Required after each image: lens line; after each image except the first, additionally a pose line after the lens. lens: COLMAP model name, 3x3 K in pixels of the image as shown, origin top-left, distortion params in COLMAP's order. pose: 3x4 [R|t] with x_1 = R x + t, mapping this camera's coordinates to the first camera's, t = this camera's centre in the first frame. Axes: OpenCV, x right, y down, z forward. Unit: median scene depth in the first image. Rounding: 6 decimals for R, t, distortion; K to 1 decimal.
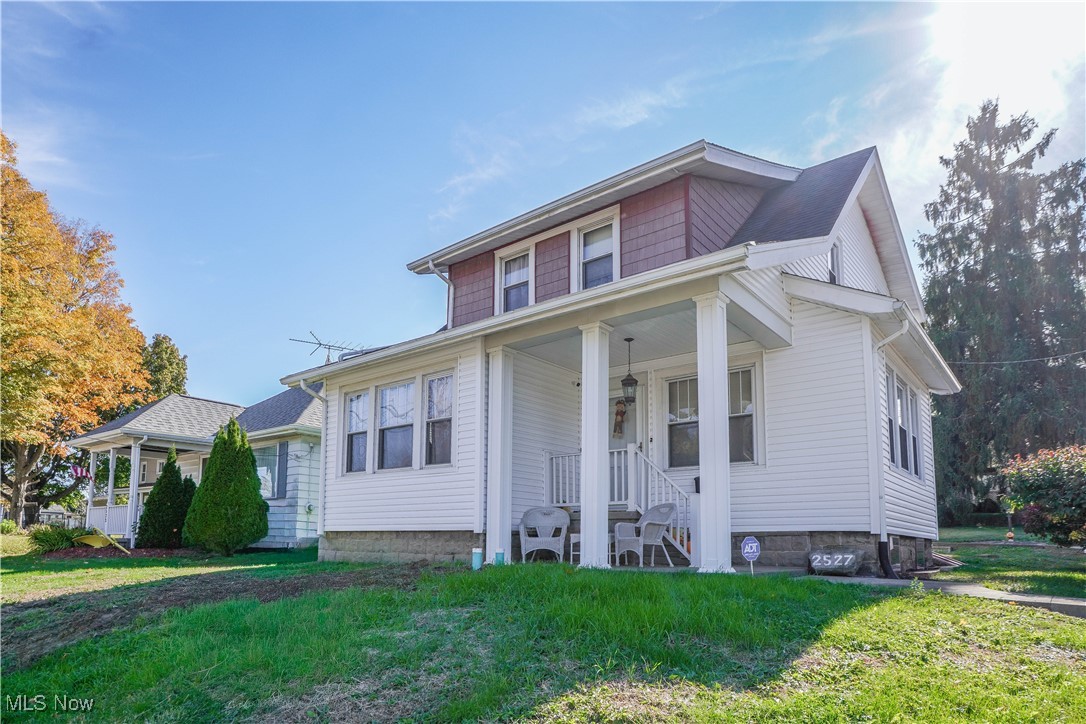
lens RADIAL K [[626.9, 0, 552.6], [0, 626.9, 454.3], [0, 0, 1]] dist [0.002579, 0.007875]
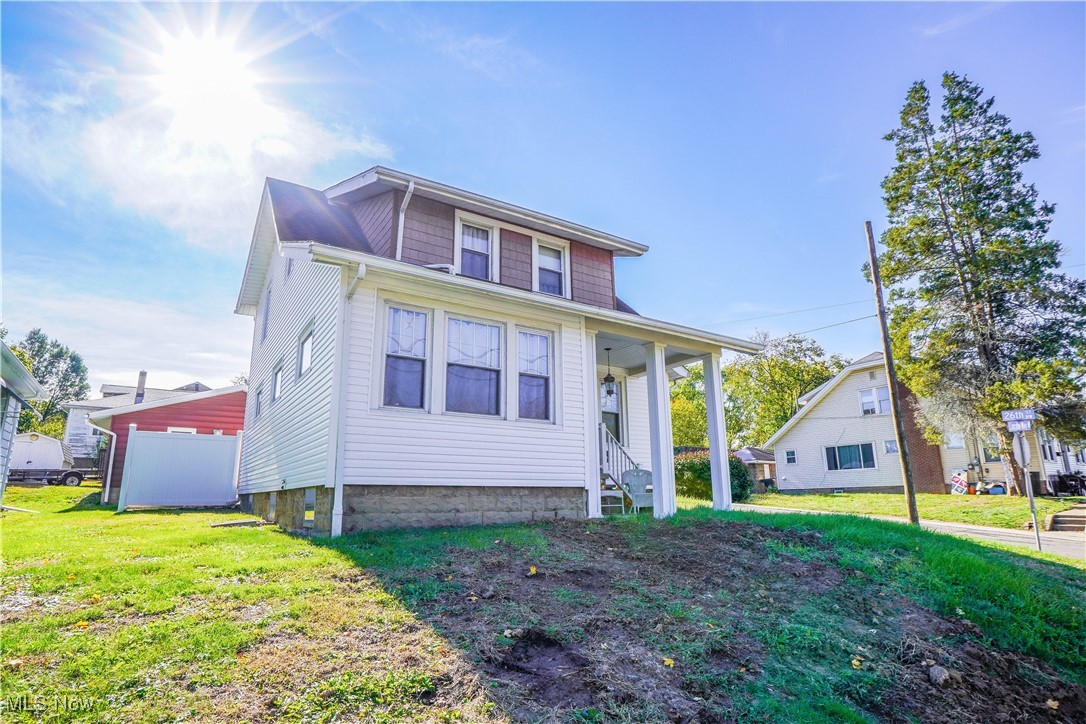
lens RADIAL K [[550.2, 0, 496.1], [0, 550.2, 360.6], [0, 0, 1]] dist [-0.043535, 0.007599]
pose [[0.363845, 0.220432, 0.905001, -0.928716], [-0.121299, 0.974534, -0.188601, 0.088587], [-0.923528, -0.041154, 0.381317, 0.663465]]
